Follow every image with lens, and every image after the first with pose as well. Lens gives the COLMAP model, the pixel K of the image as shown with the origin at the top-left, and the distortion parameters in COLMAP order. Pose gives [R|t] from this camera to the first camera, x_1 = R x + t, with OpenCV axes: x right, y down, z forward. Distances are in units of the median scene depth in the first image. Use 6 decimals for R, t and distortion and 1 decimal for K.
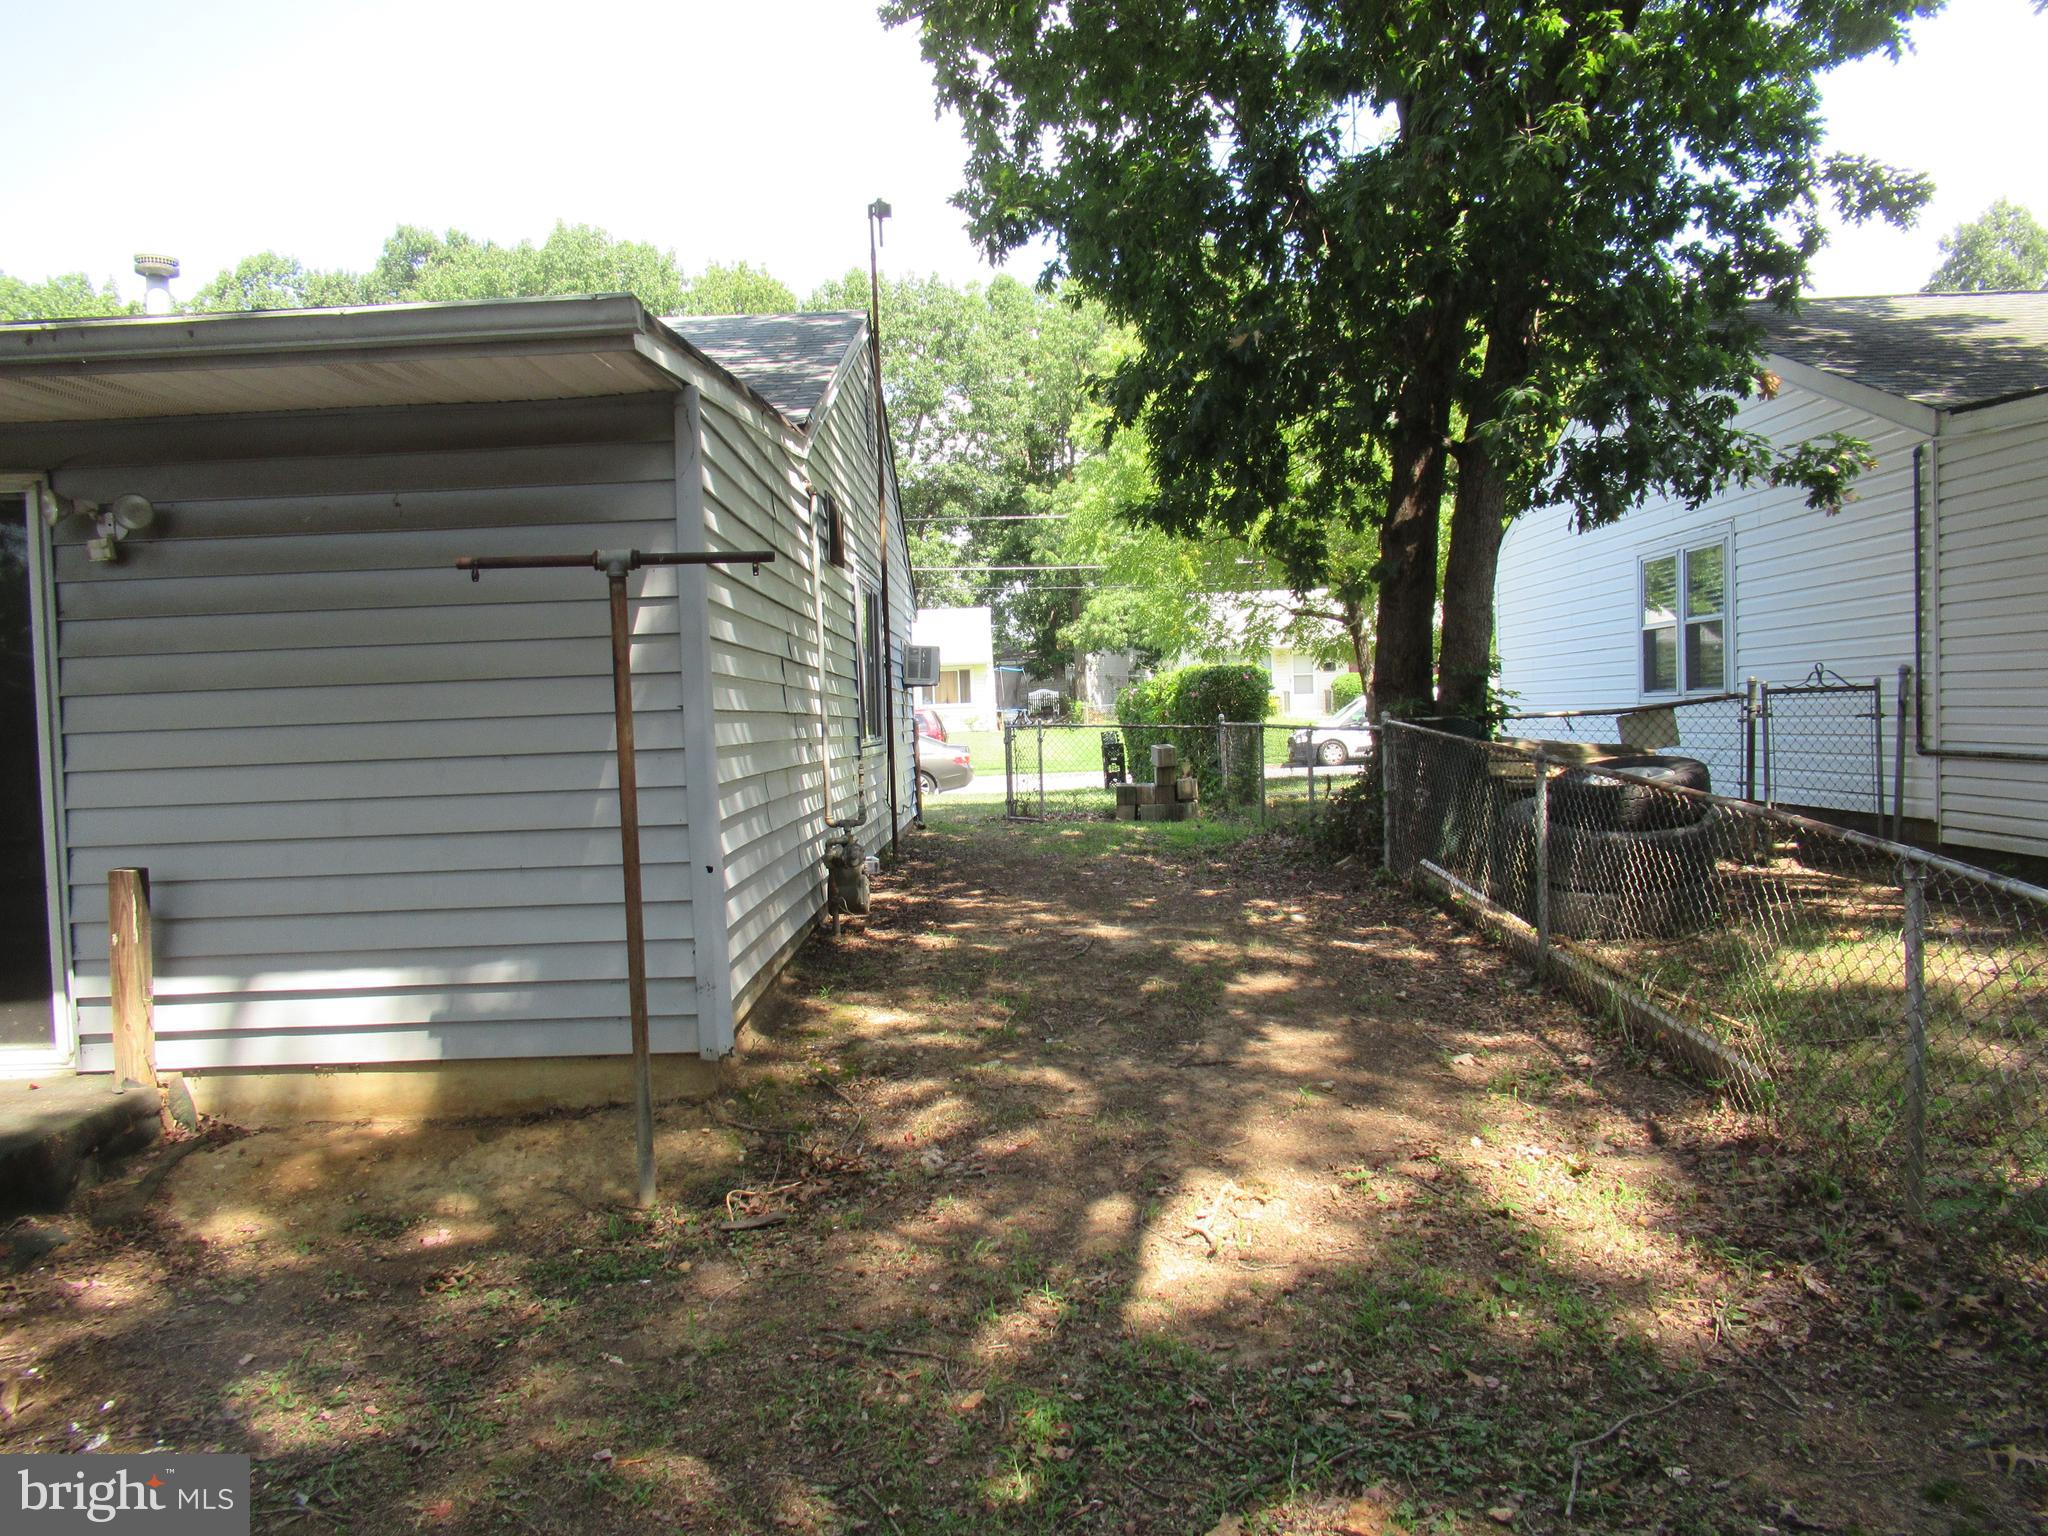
lens RADIAL K [[1519.0, 0, 1027.5], [0, 1519.0, 782.3], [0, 0, 1]] dist [-0.001634, -0.008498]
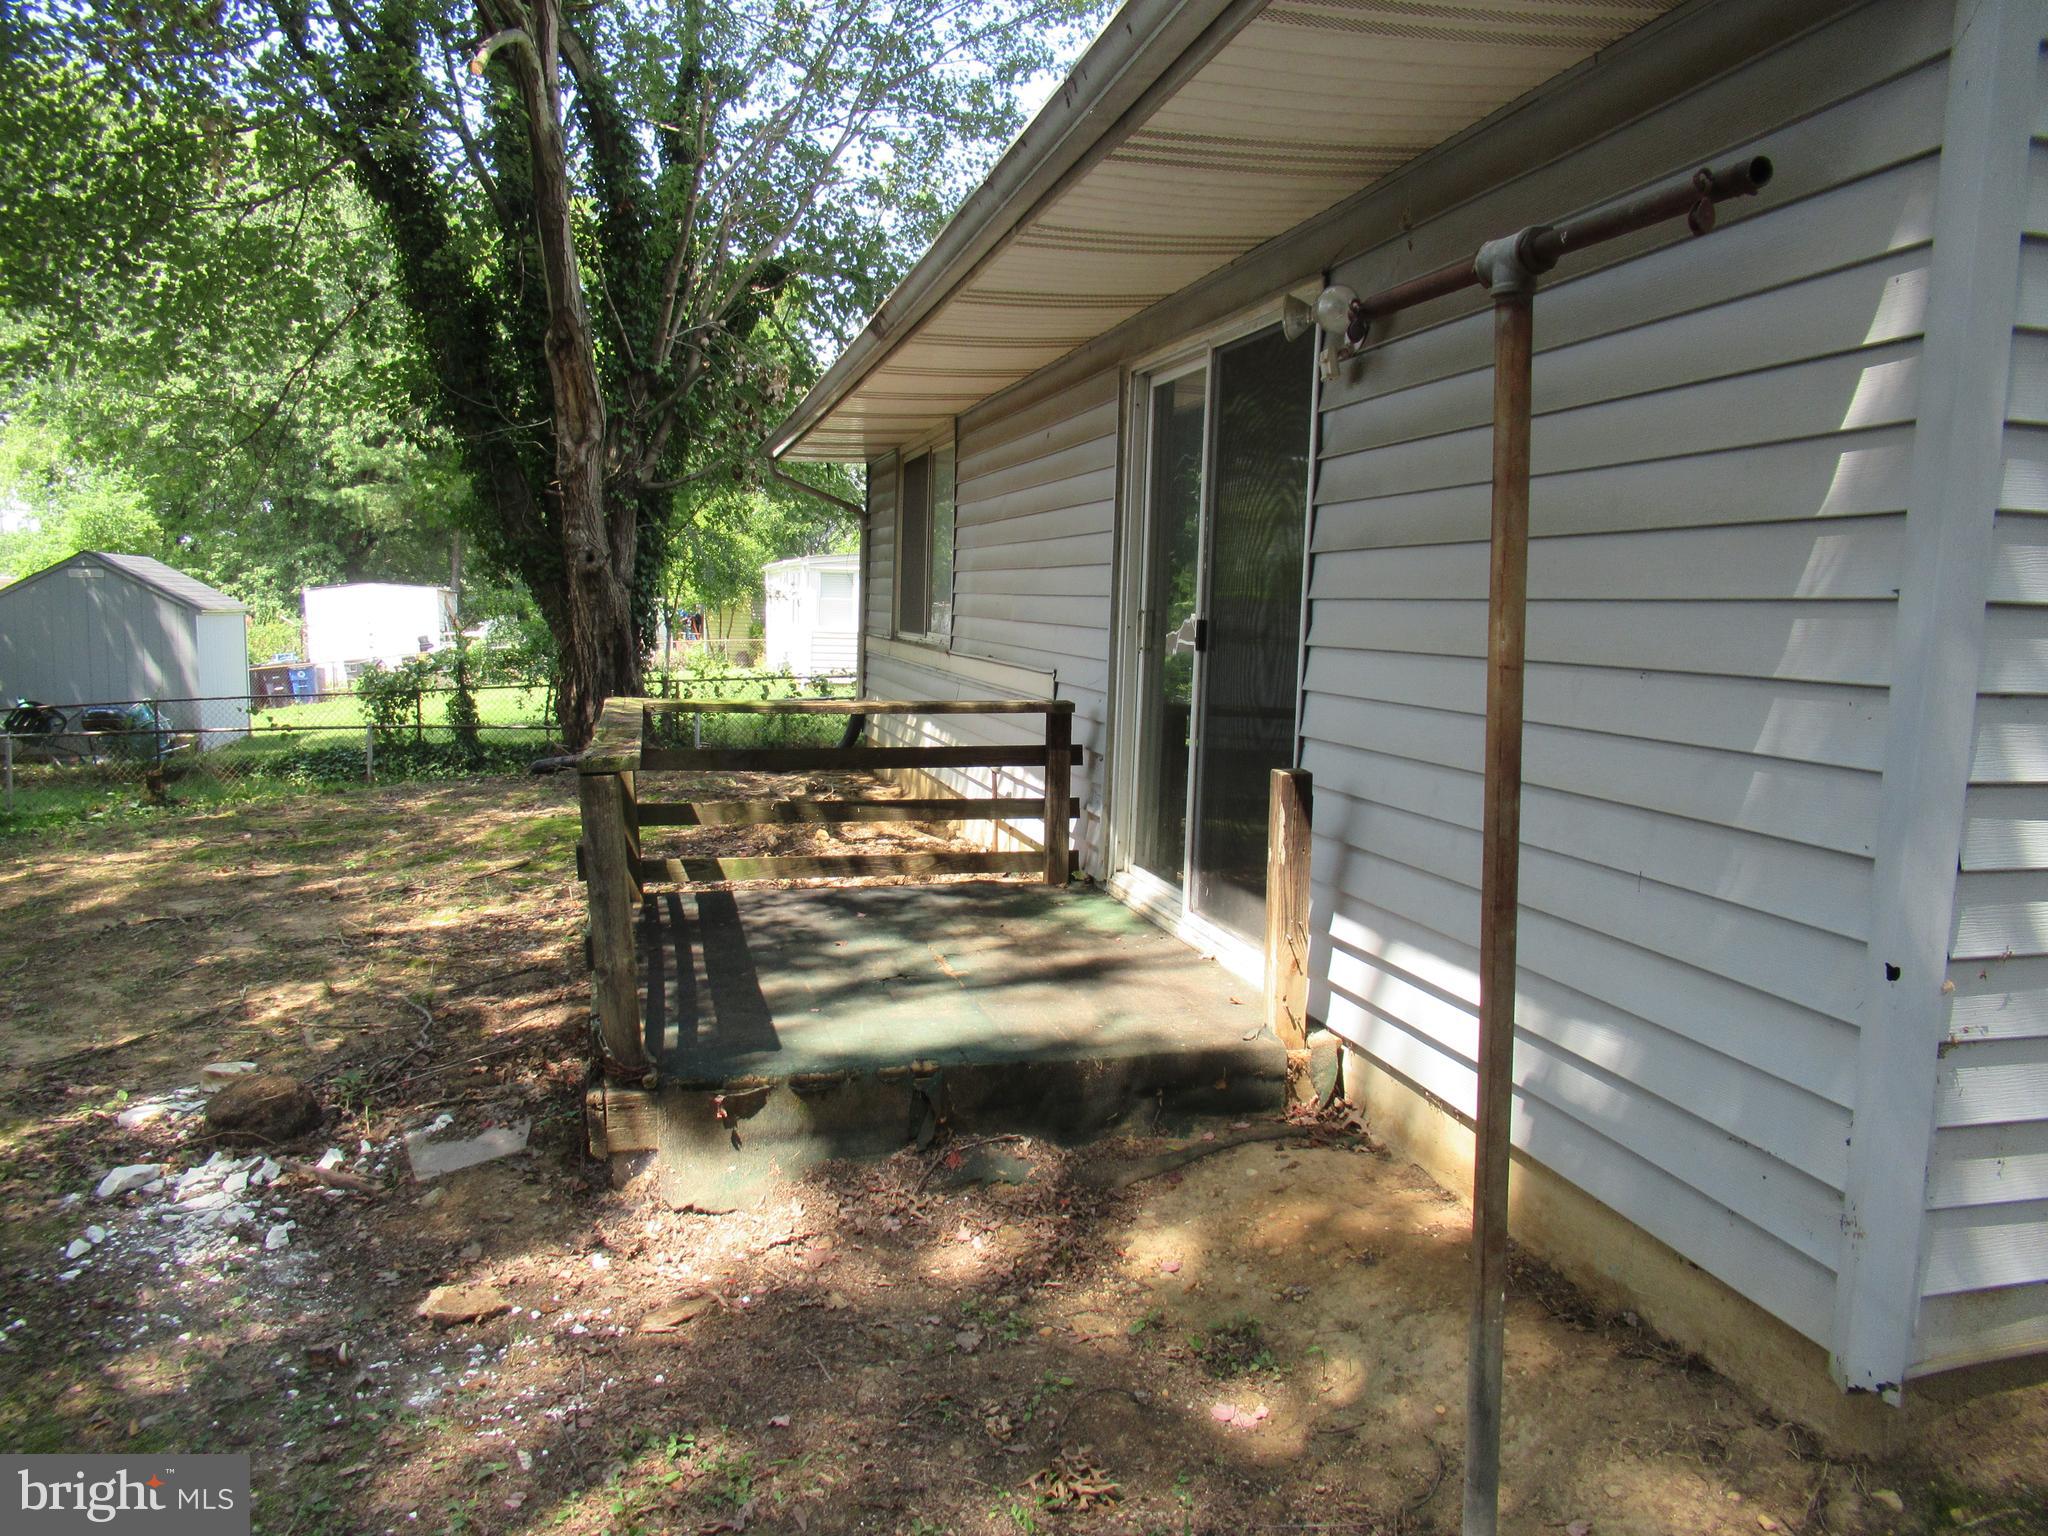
lens RADIAL K [[1519.0, 0, 1027.5], [0, 1519.0, 782.3], [0, 0, 1]] dist [-0.001634, -0.008498]
pose [[0.219104, 0.154808, -0.963342, 0.159486], [-0.071220, 0.987237, 0.142449, -0.044381], [0.973099, 0.037398, 0.227333, 0.736076]]
